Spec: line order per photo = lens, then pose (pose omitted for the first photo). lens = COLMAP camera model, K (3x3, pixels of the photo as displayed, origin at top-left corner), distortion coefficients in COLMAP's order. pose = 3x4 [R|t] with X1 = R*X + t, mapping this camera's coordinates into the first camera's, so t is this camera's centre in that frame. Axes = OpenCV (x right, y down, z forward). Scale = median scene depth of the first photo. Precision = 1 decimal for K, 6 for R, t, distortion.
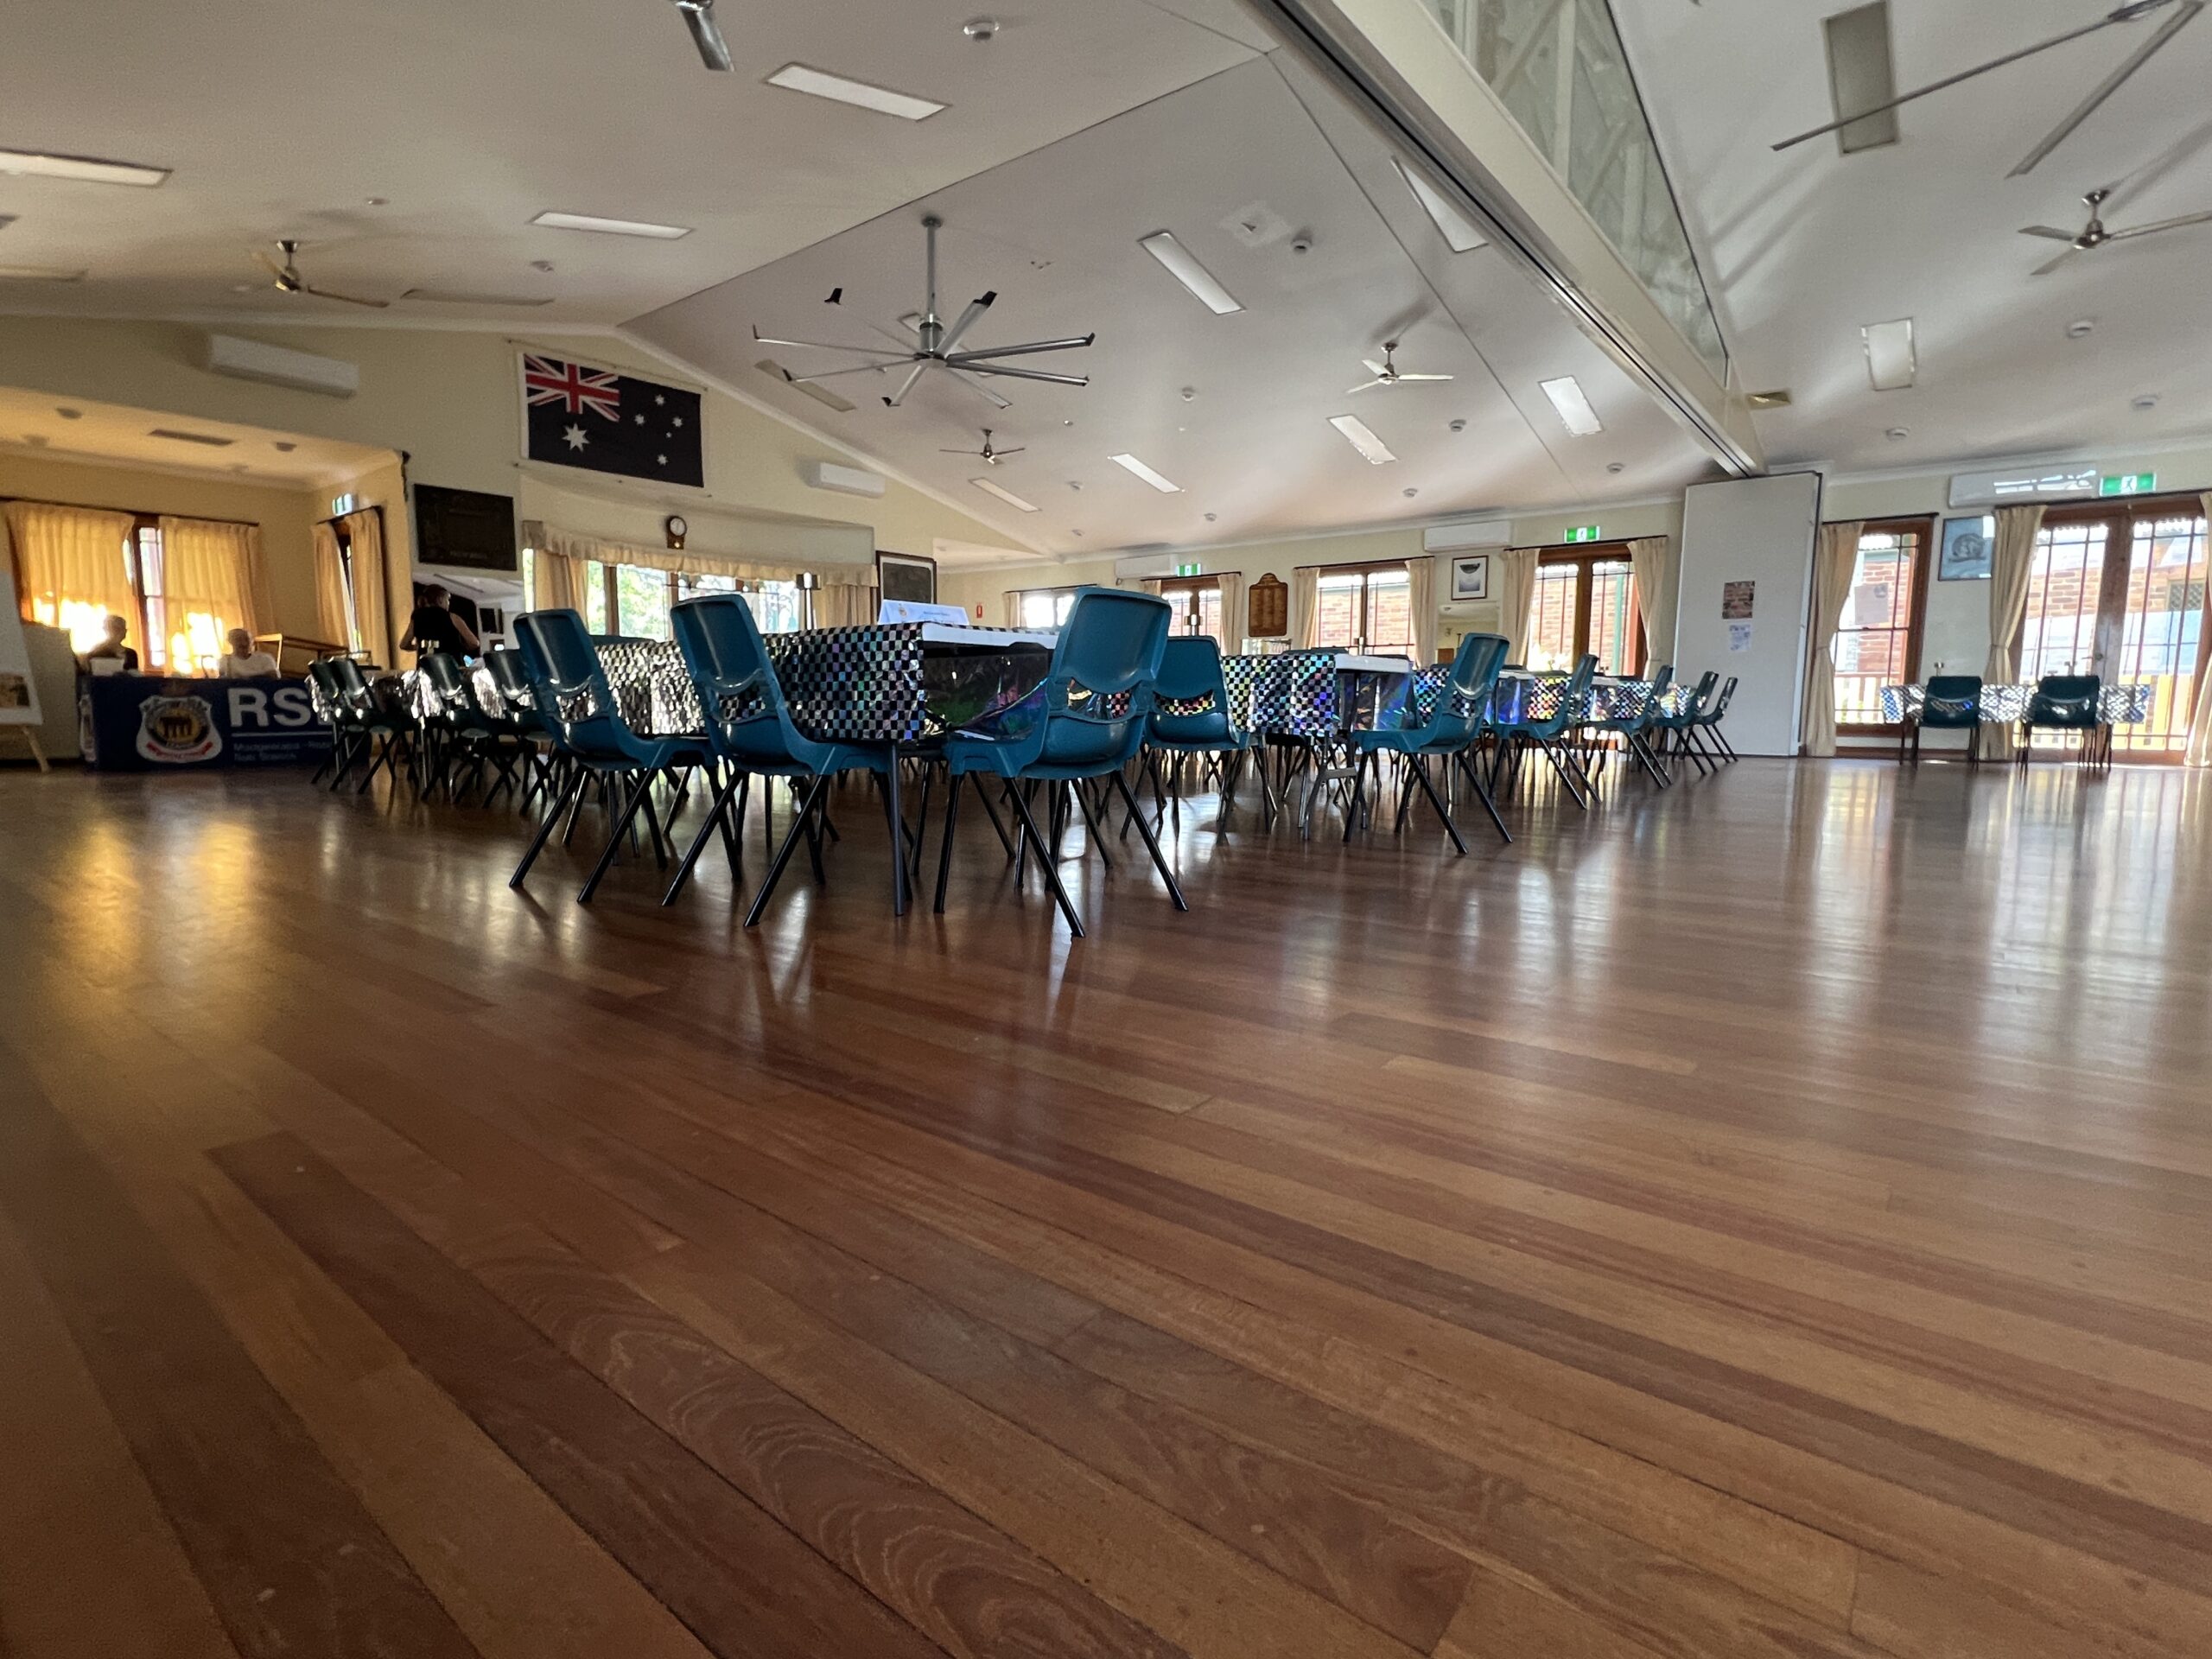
lens RADIAL K [[1090.1, 0, 1102.9], [0, 1090.1, 836.7], [0, 0, 1]] dist [-0.004881, 0.002118]
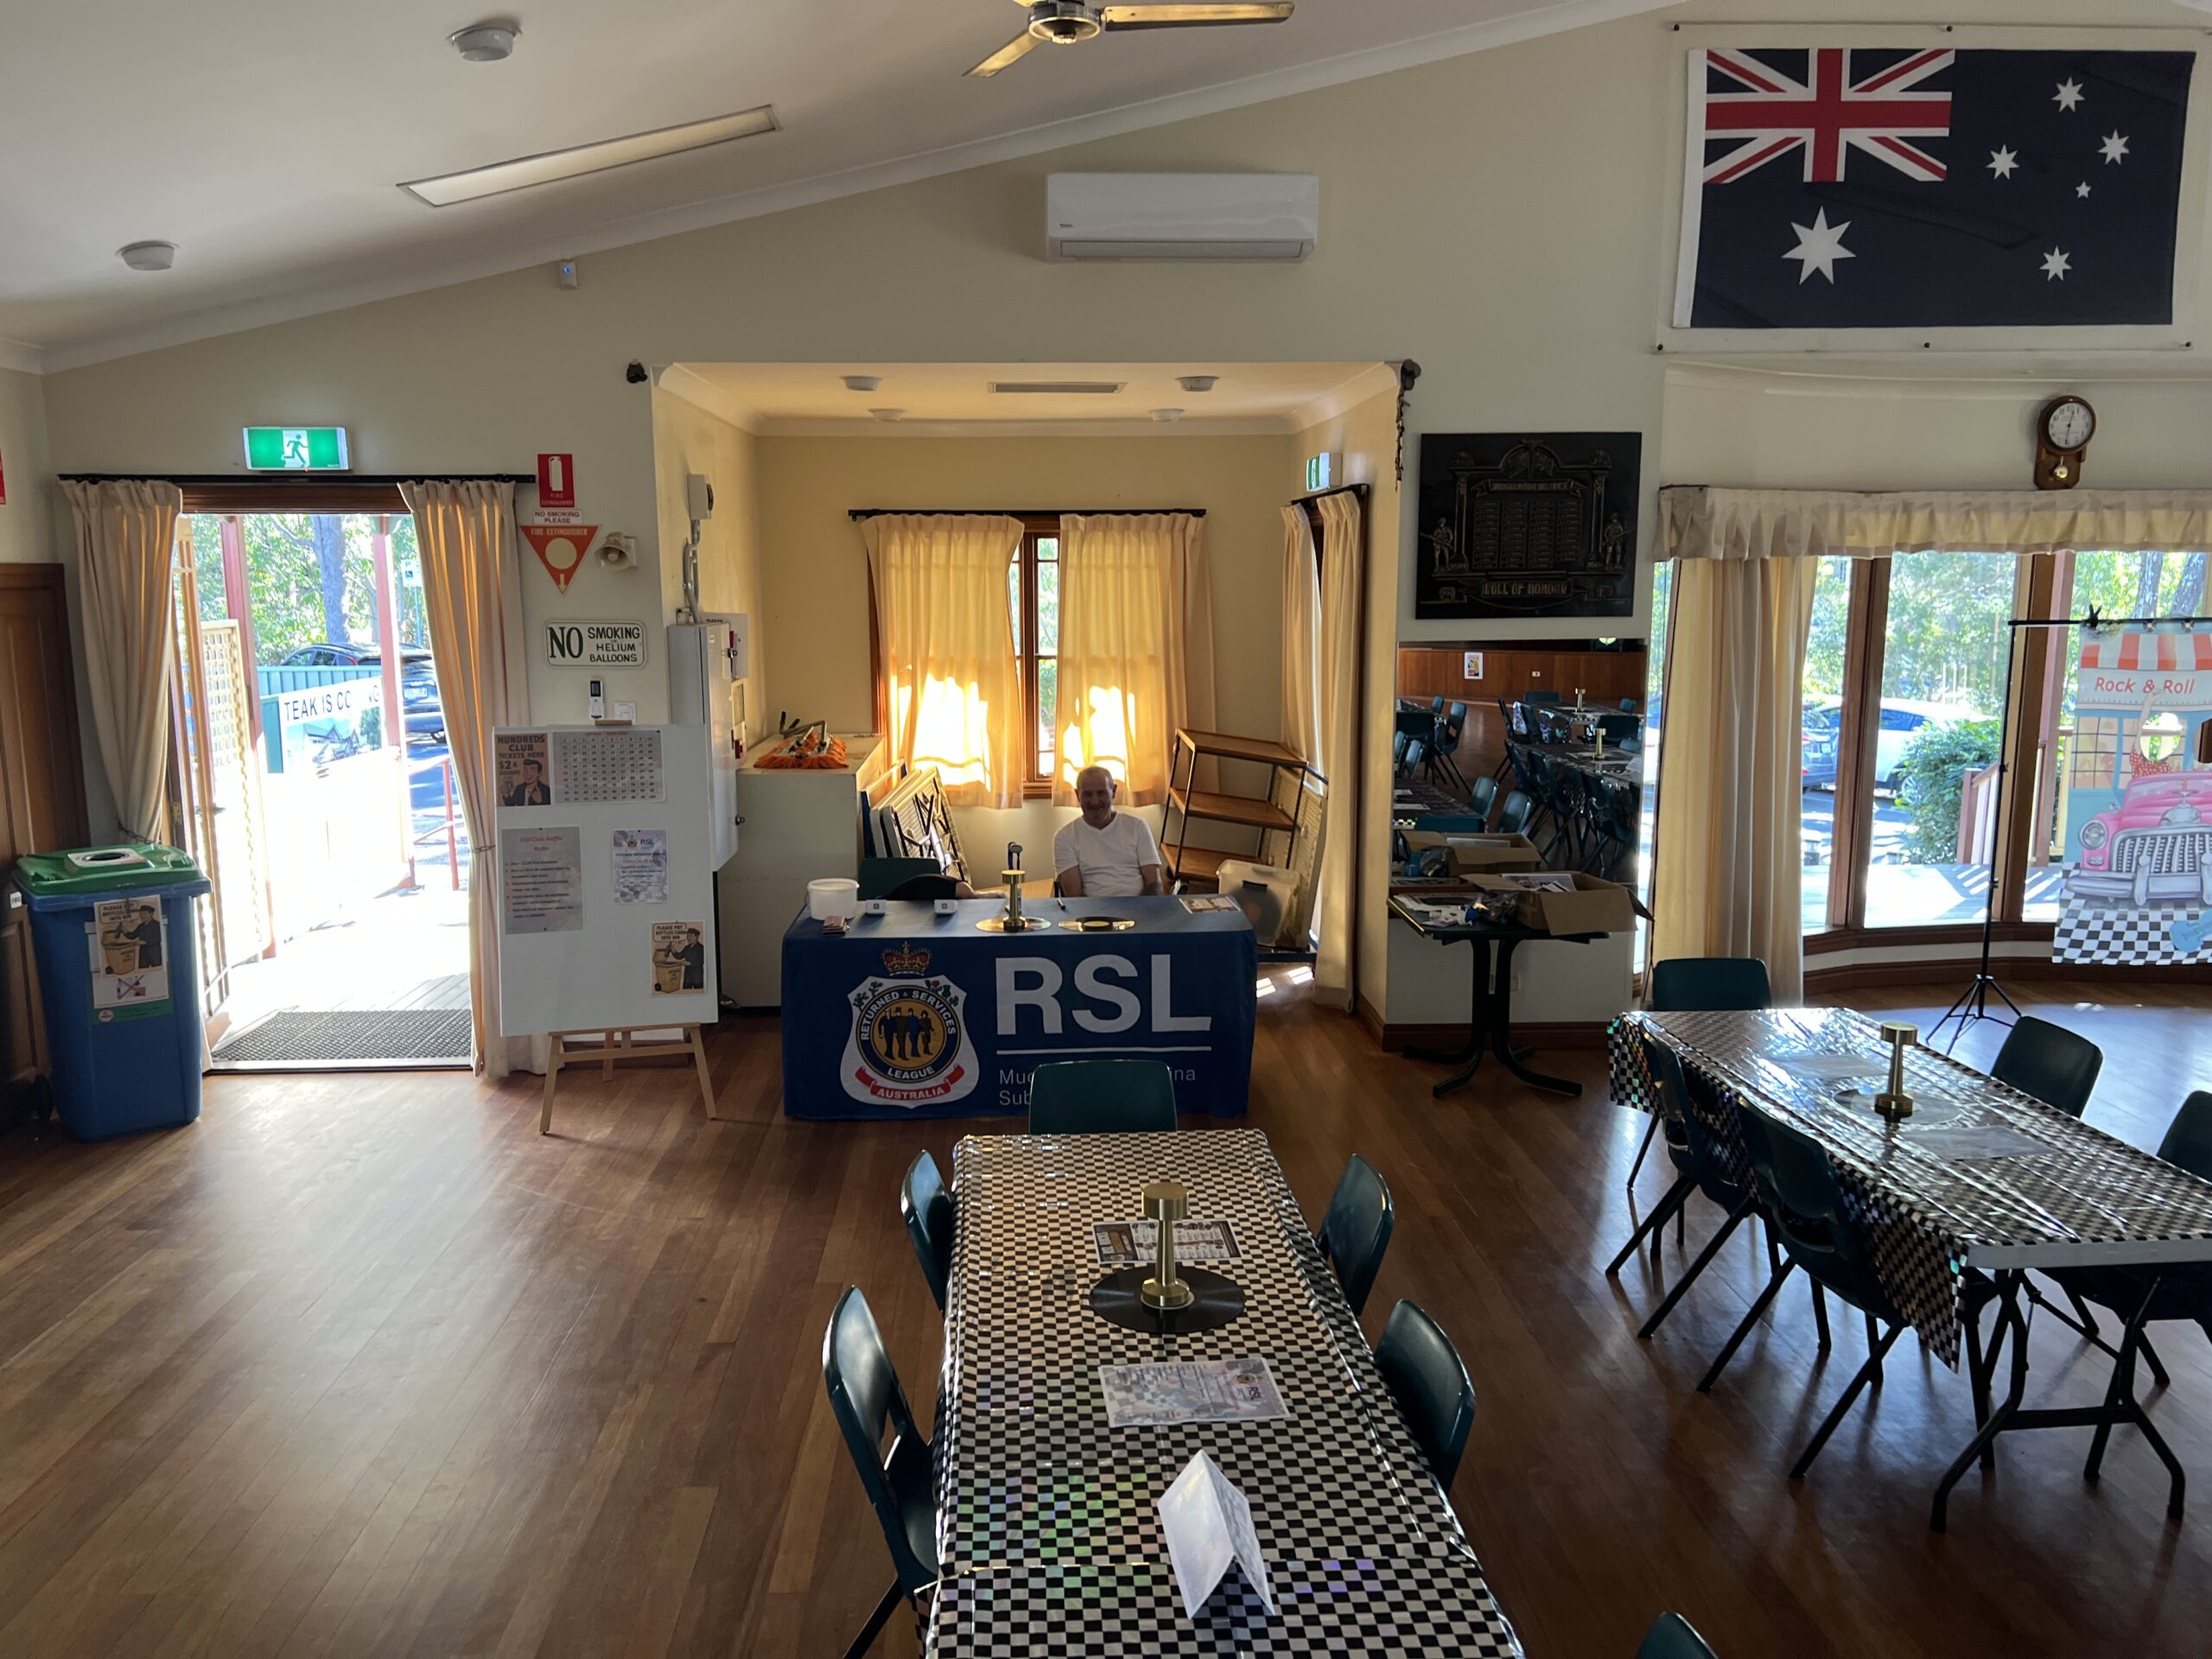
lens RADIAL K [[1663.0, 0, 1098.0], [0, 1663.0, 864.0], [0, 0, 1]] dist [0.044811, -0.057171]
pose [[0.659006, 0.120703, -0.742390, -0.196700], [-0.081140, 0.992688, 0.089372, -0.191784], [0.747749, 0.001341, 0.663981, 0.439731]]
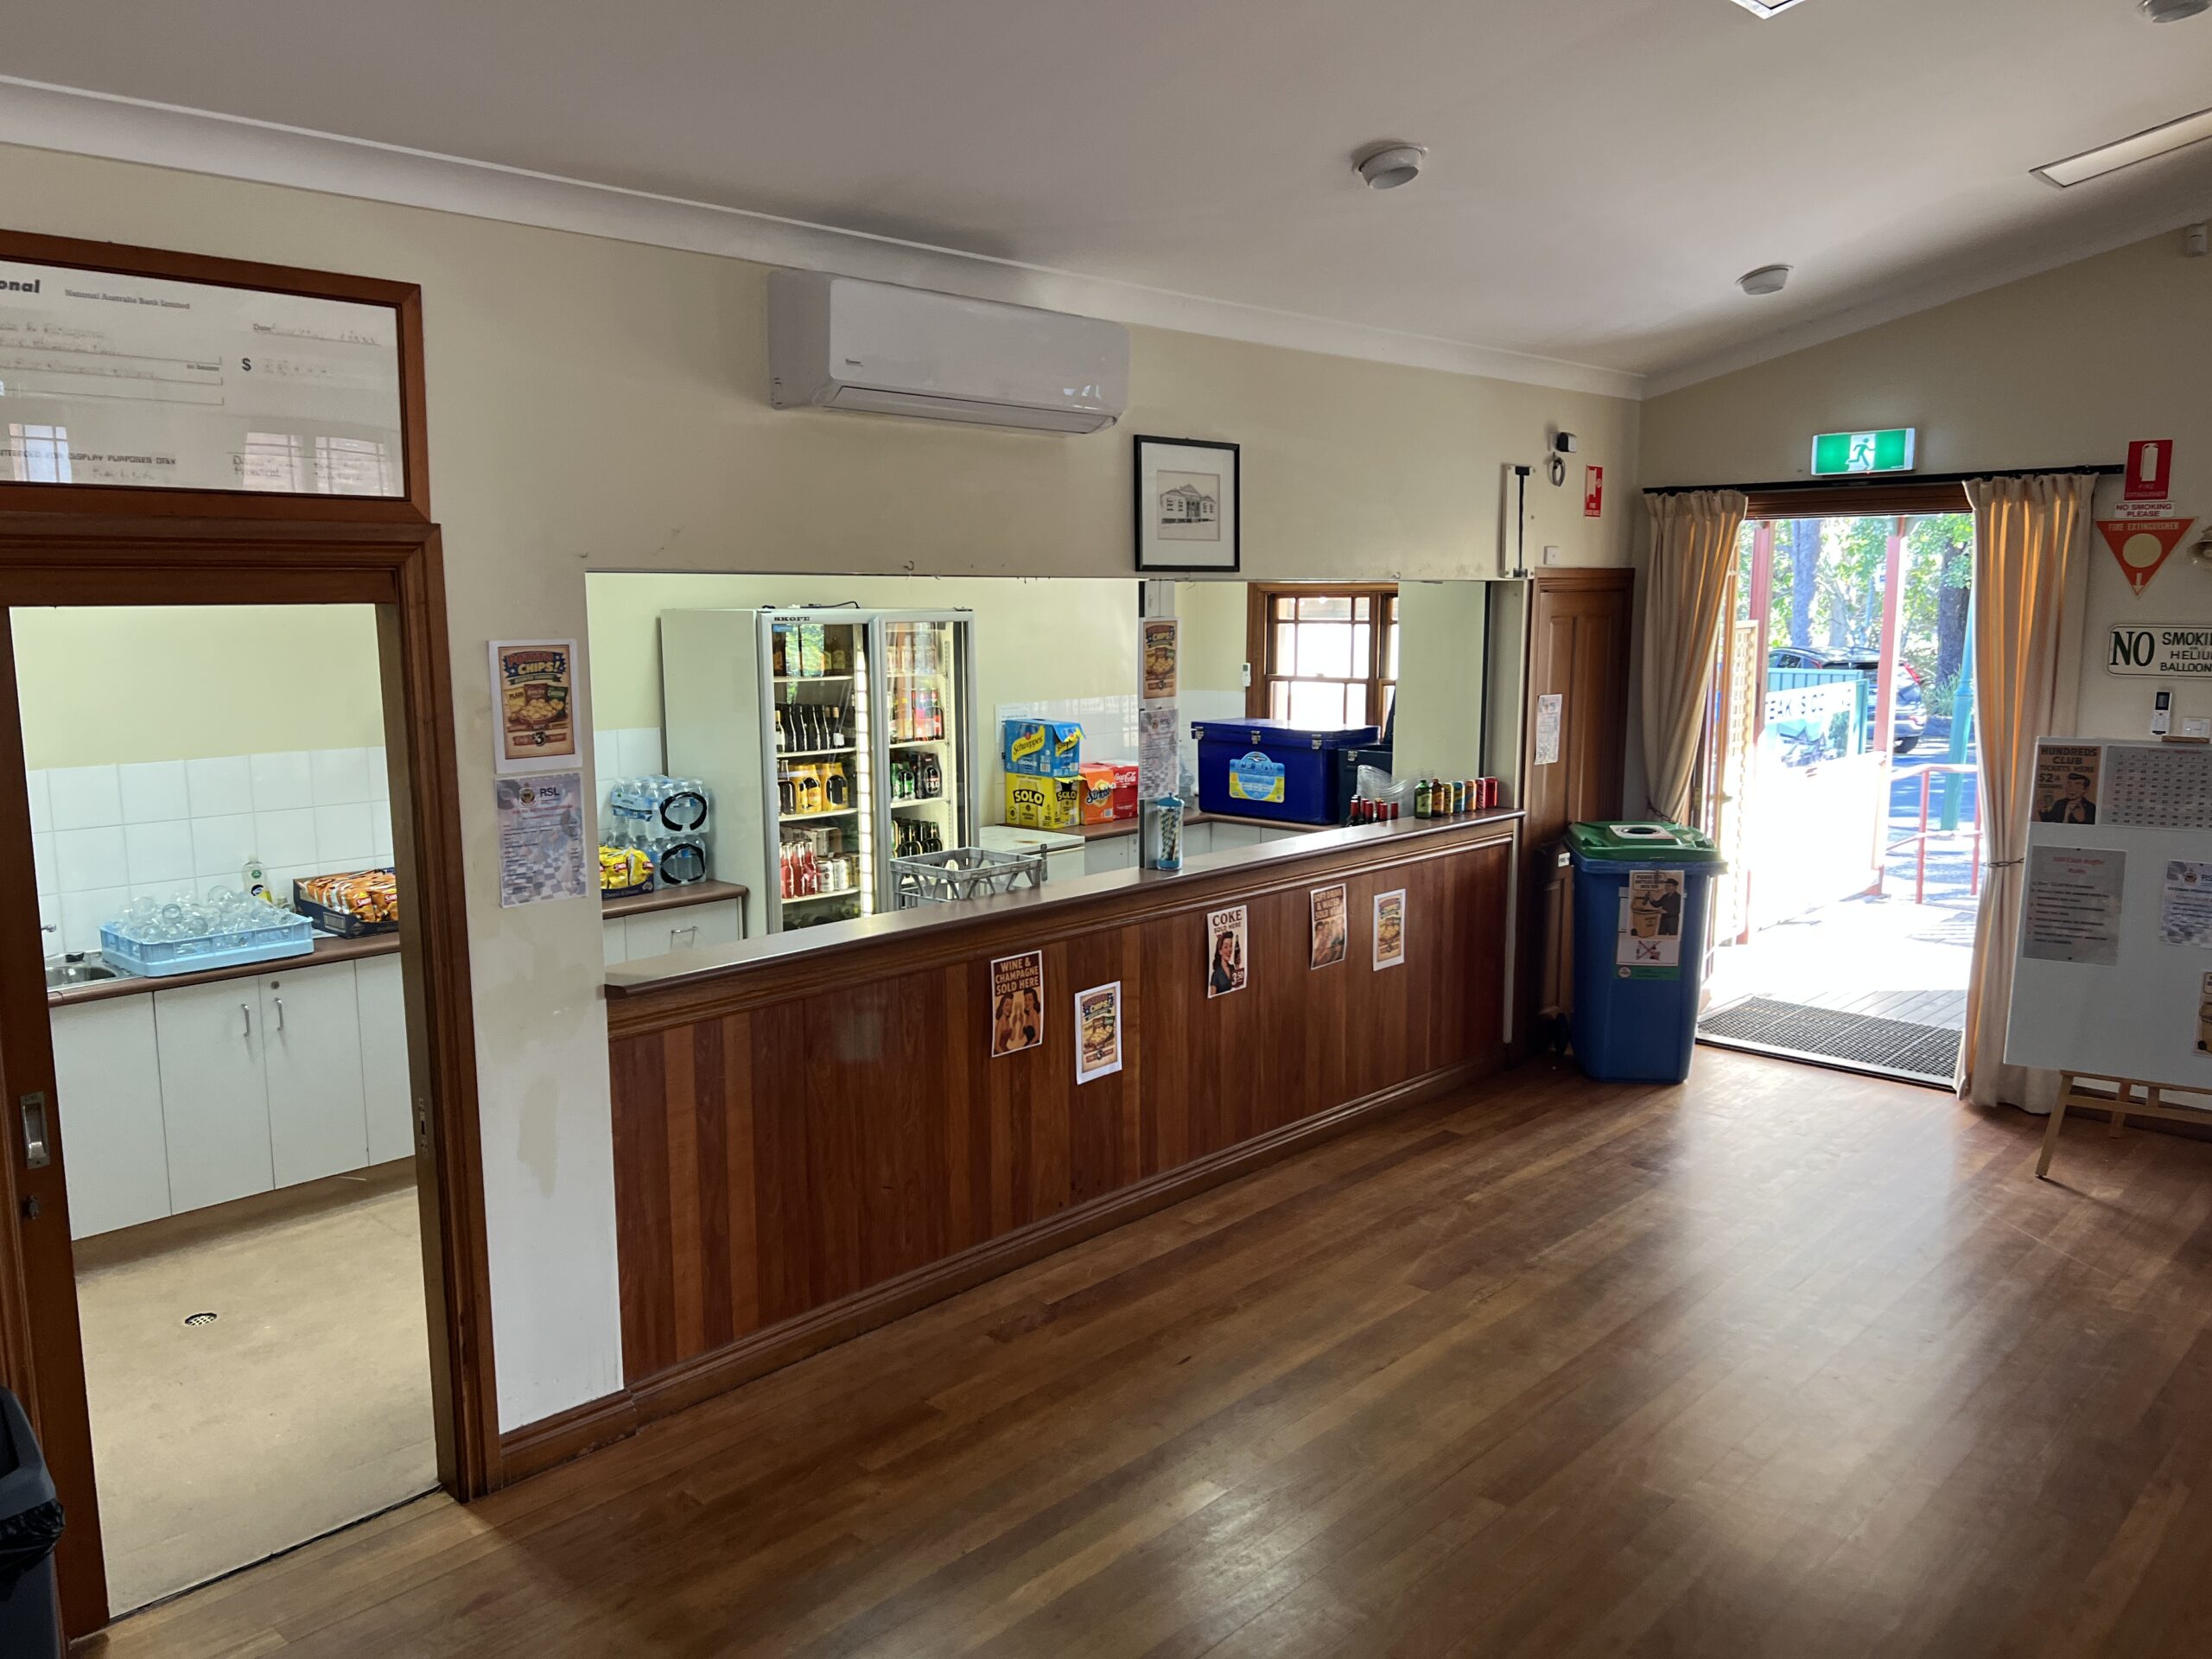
lens RADIAL K [[1671.9, 0, 1088.8], [0, 1671.9, 850.1], [0, 0, 1]] dist [0.041223, -0.047186]
pose [[-0.097668, 0.149927, -0.983861, -0.196621], [-0.111883, 0.980667, 0.160547, -0.187328], [0.988910, 0.125757, -0.079005, 0.411139]]
